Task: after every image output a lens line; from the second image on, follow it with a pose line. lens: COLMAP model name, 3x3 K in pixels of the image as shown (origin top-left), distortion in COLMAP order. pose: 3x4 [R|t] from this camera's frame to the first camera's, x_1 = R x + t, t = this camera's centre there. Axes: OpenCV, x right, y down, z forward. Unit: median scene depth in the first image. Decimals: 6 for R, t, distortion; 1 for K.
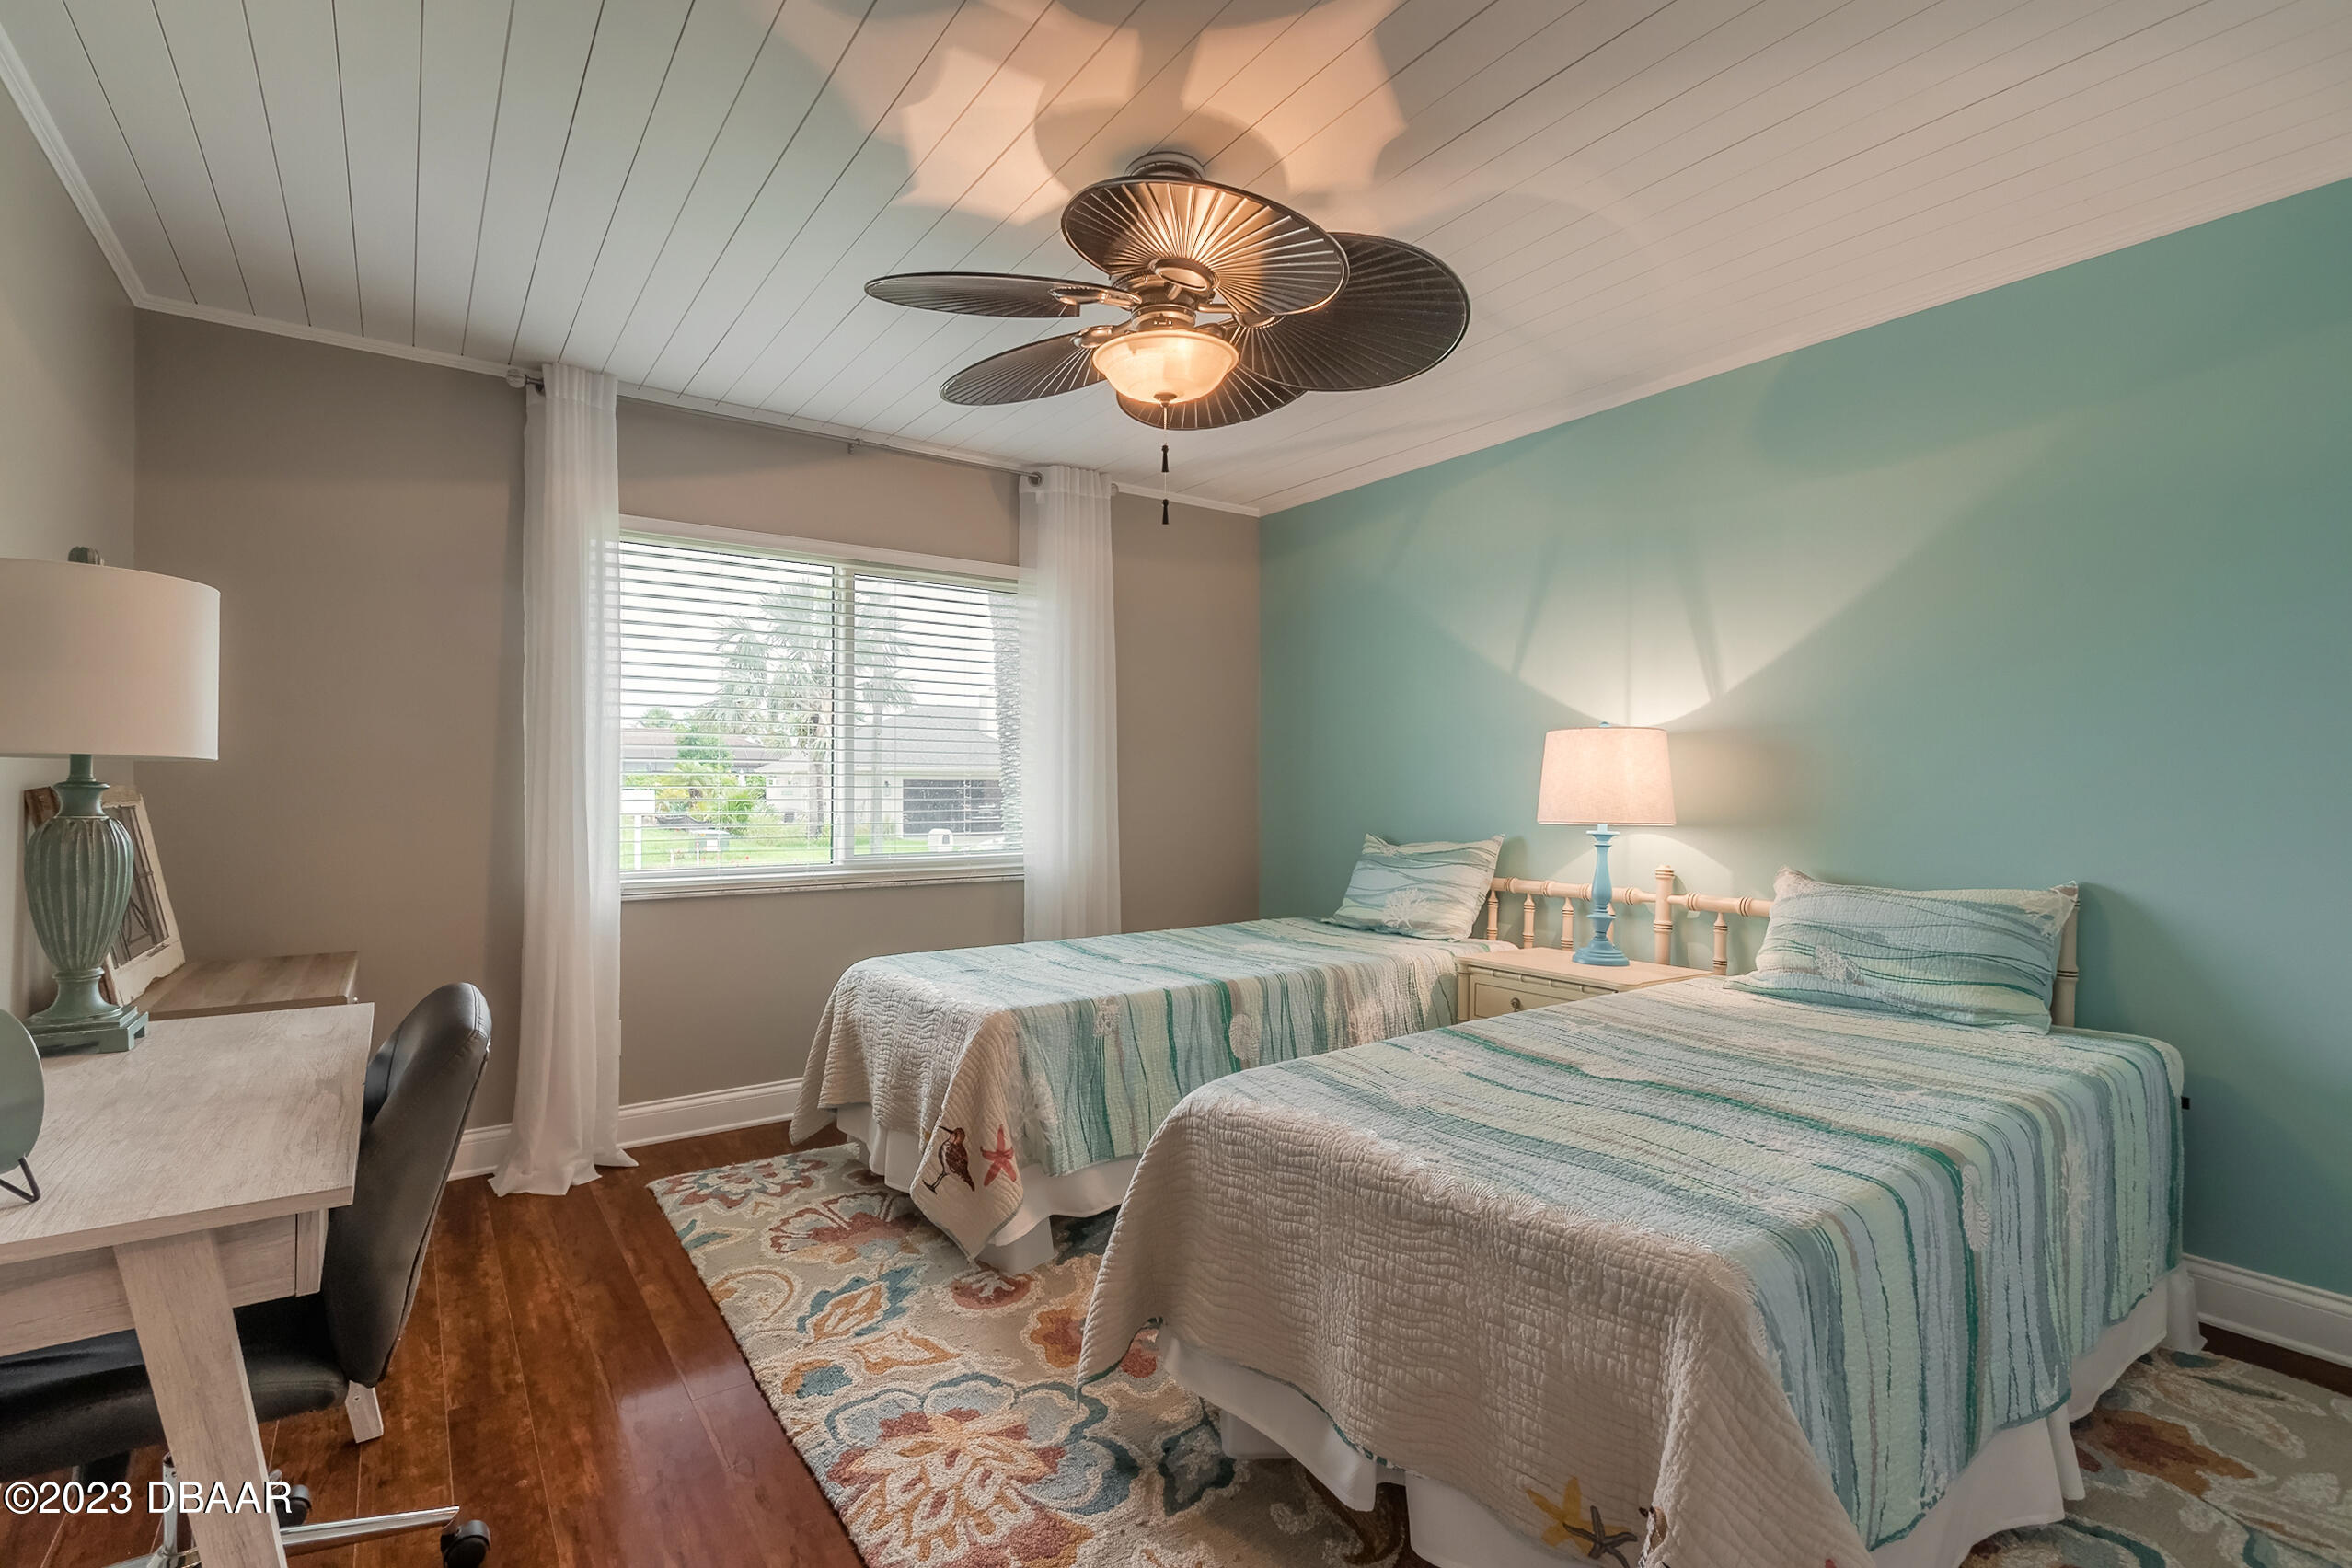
lens RADIAL K [[1066.4, 0, 1152.2], [0, 1066.4, 789.2], [0, 0, 1]] dist [0.009019, -0.002506]
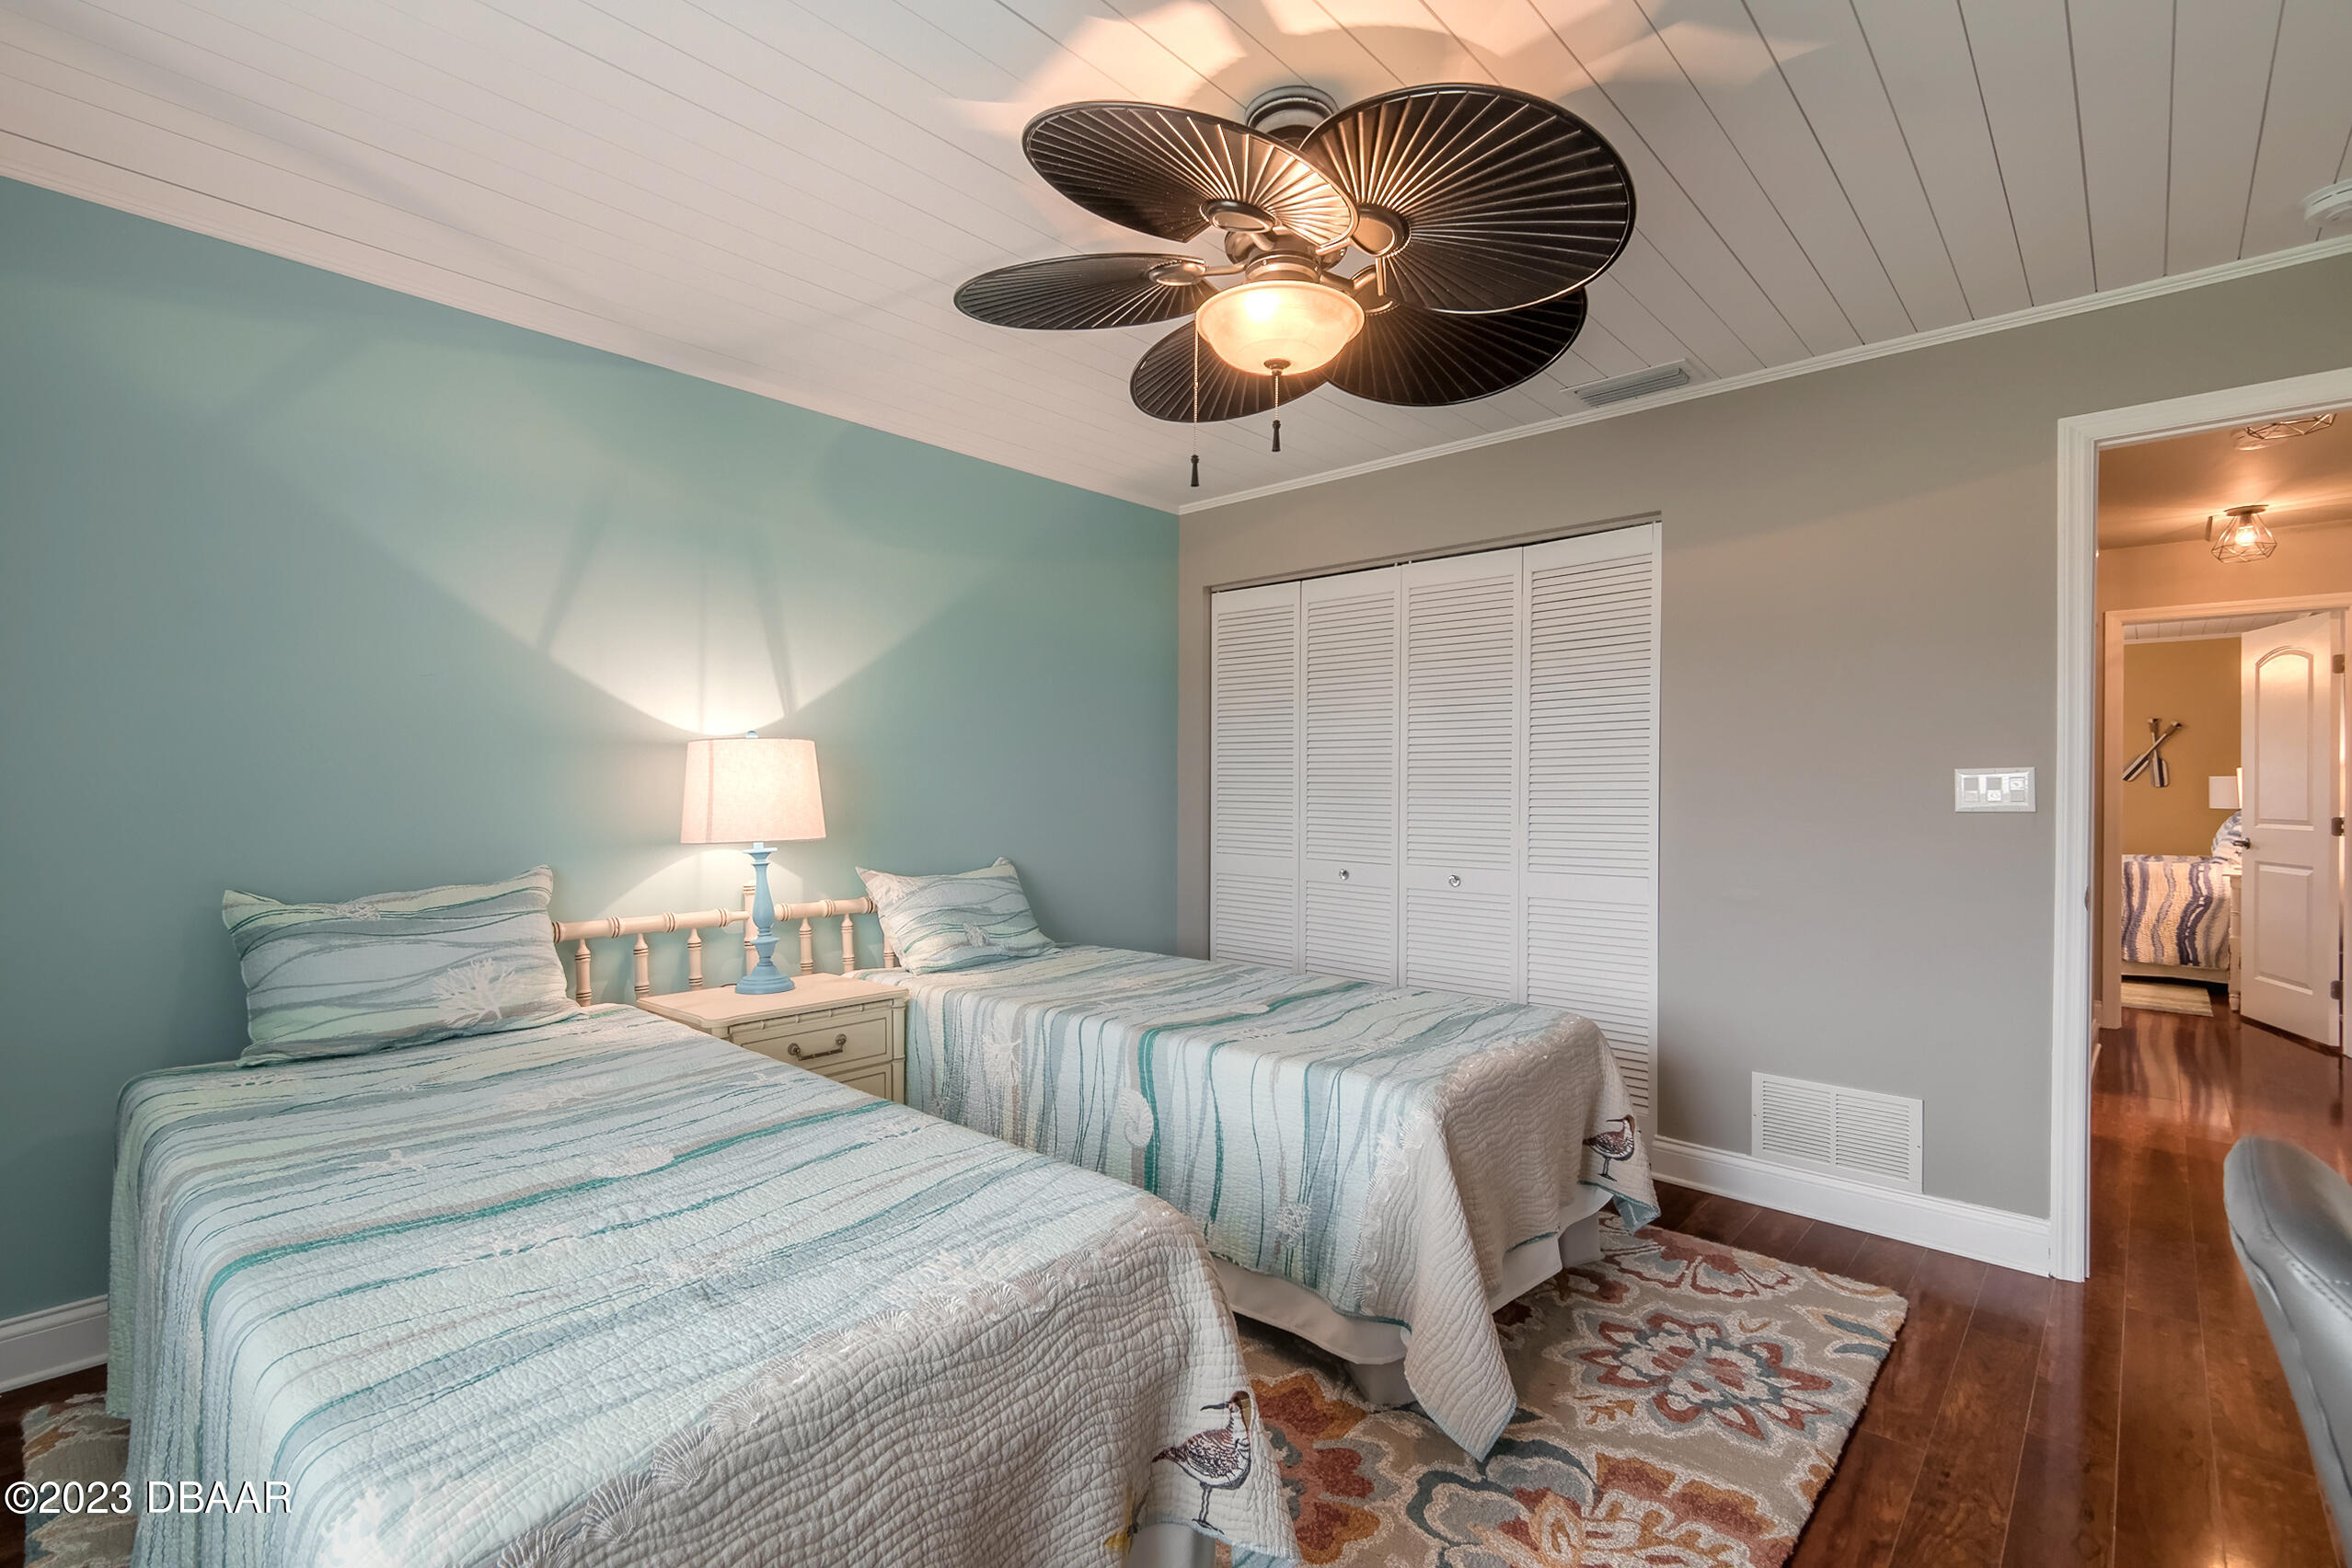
lens RADIAL K [[1066.4, 0, 1149.9], [0, 1066.4, 777.5], [0, 0, 1]] dist [0.009019, -0.002506]
pose [[-0.202902, 0.008056, 0.979166, -0.788617], [0.000871, 0.999967, -0.008046, -0.019840], [-0.979199, -0.000780, -0.202902, 1.229132]]
